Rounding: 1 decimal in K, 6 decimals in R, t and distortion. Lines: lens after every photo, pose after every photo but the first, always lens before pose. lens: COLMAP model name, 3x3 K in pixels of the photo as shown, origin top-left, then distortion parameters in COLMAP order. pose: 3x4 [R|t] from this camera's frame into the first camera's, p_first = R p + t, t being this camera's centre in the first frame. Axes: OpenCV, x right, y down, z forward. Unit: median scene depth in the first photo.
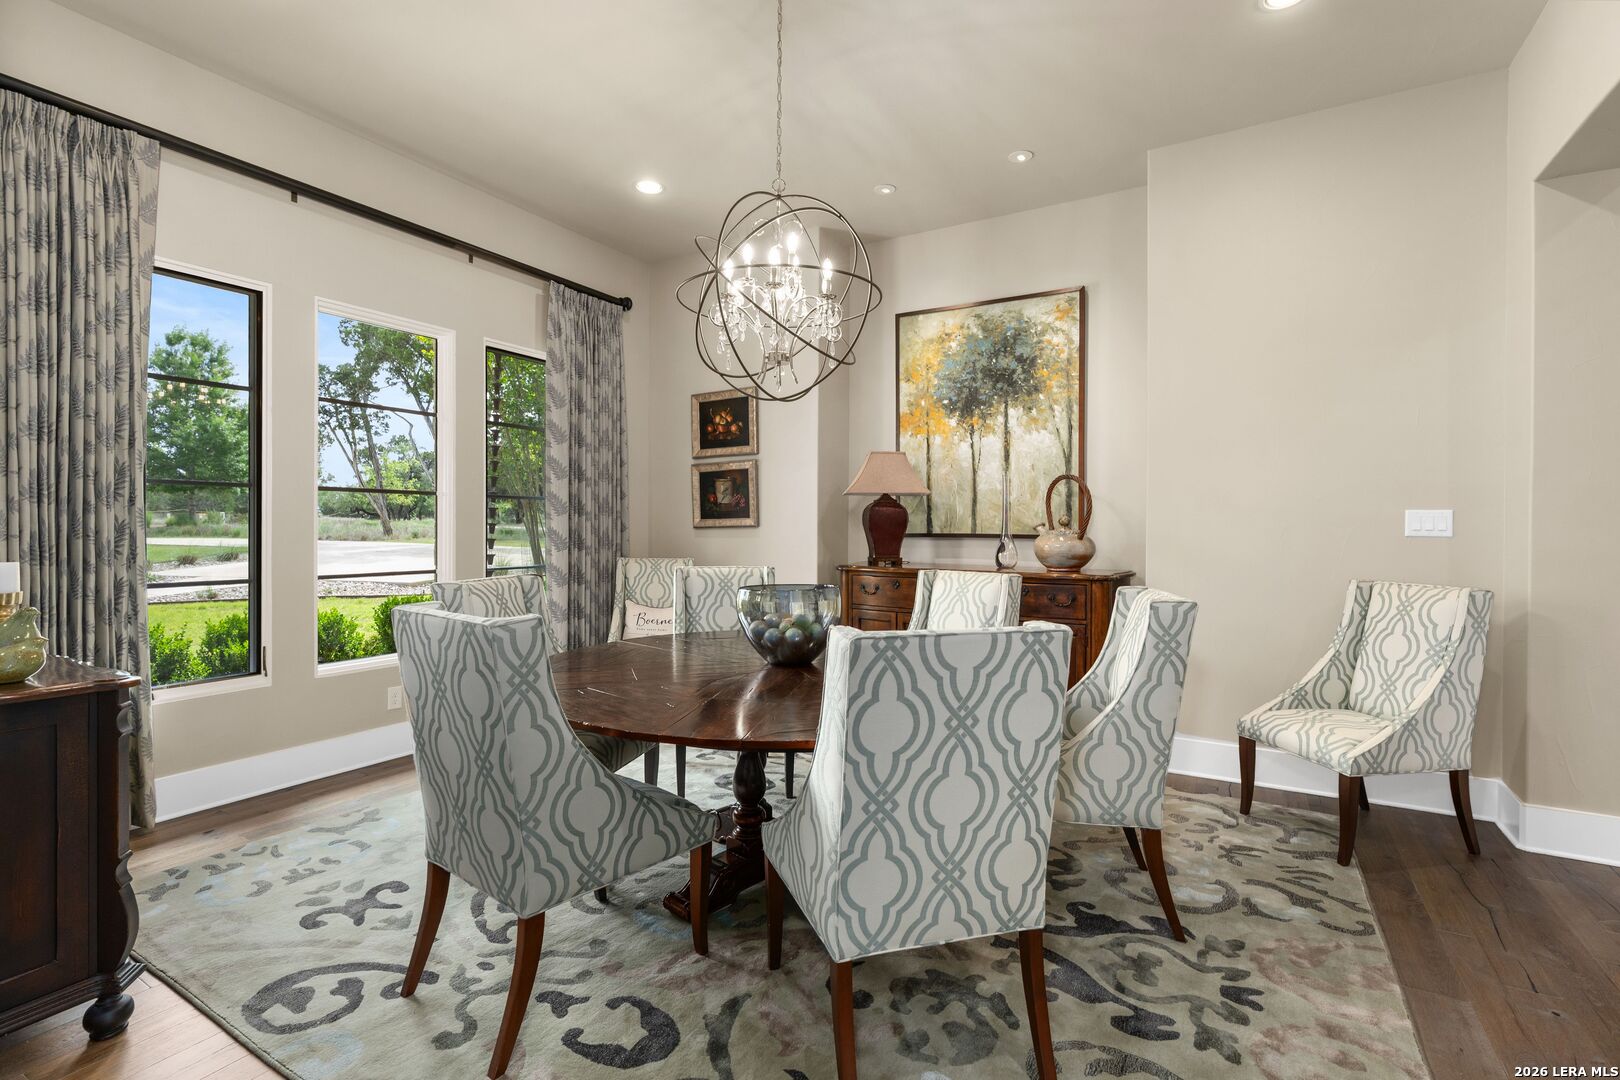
lens RADIAL K [[745.1, 0, 816.8], [0, 745.1, 530.0], [0, 0, 1]] dist [-0.001965, 0.001879]
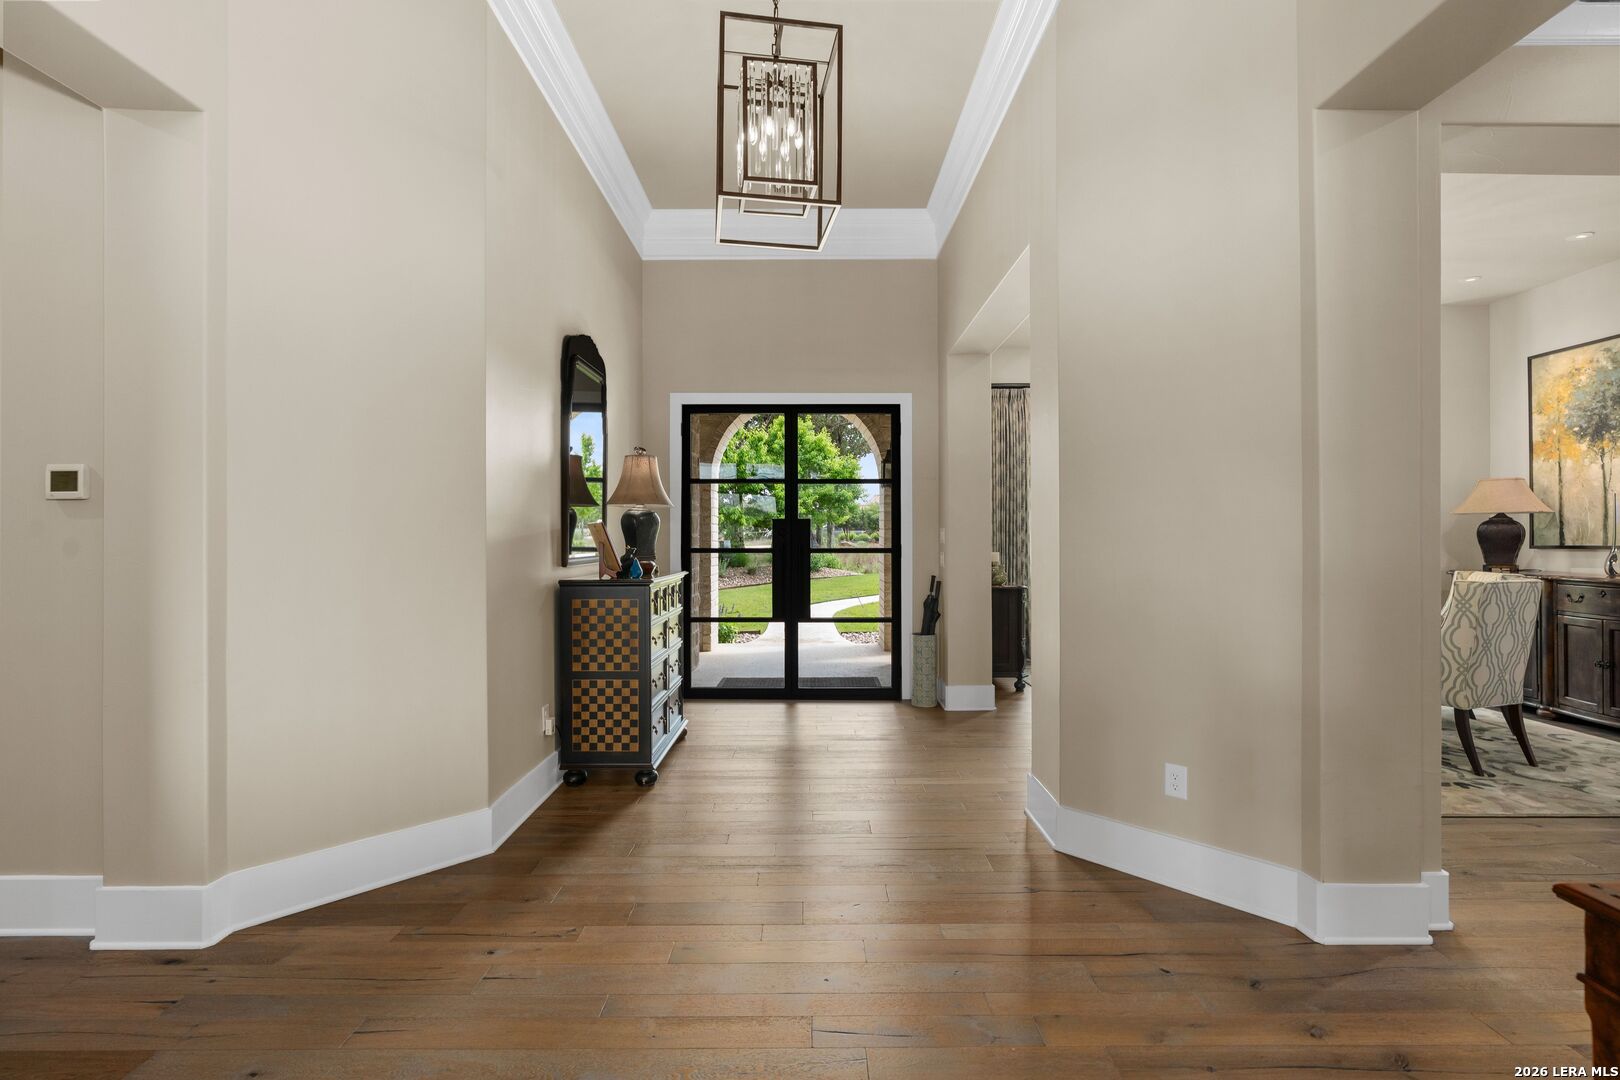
lens RADIAL K [[745.1, 0, 815.1], [0, 745.1, 538.2], [0, 0, 1]] dist [-0.001965, 0.001879]
pose [[0.514967, -0.008117, -0.857172, 0.551867], [-0.000072, 0.999955, -0.009512, 0.004490], [0.857210, 0.004960, 0.514943, -0.576622]]
